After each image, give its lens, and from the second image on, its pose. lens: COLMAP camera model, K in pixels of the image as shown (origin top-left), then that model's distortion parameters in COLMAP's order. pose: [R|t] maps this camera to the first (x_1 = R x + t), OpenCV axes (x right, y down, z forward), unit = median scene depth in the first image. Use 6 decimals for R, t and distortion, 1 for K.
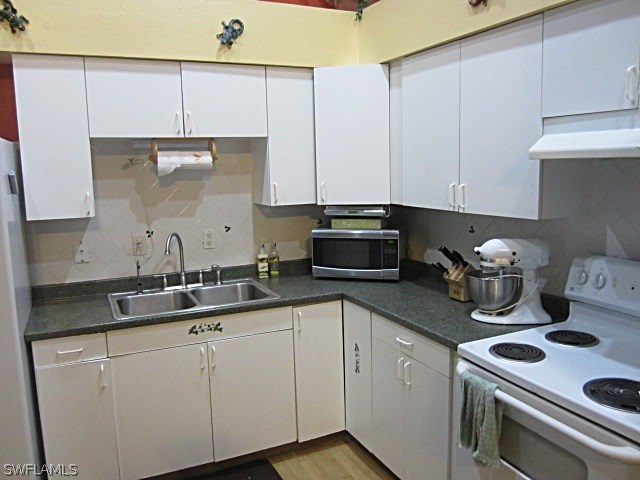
lens RADIAL K [[526.9, 0, 320.4], [0, 526.9, 241.1], [0, 0, 1]] dist [-0.062132, 0.031464]
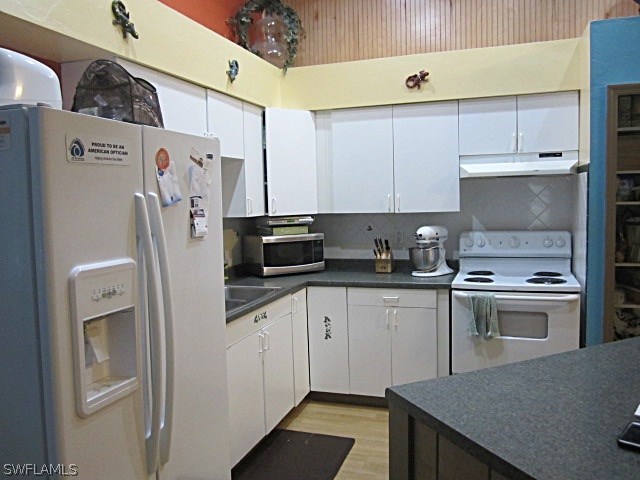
lens RADIAL K [[526.9, 0, 320.5], [0, 526.9, 238.3], [0, 0, 1]] dist [-0.062132, 0.031464]
pose [[0.693205, -0.050201, 0.718990, -0.920620], [0.114095, 0.992636, -0.040695, 0.053287], [-0.711653, 0.110243, 0.693828, 0.067921]]
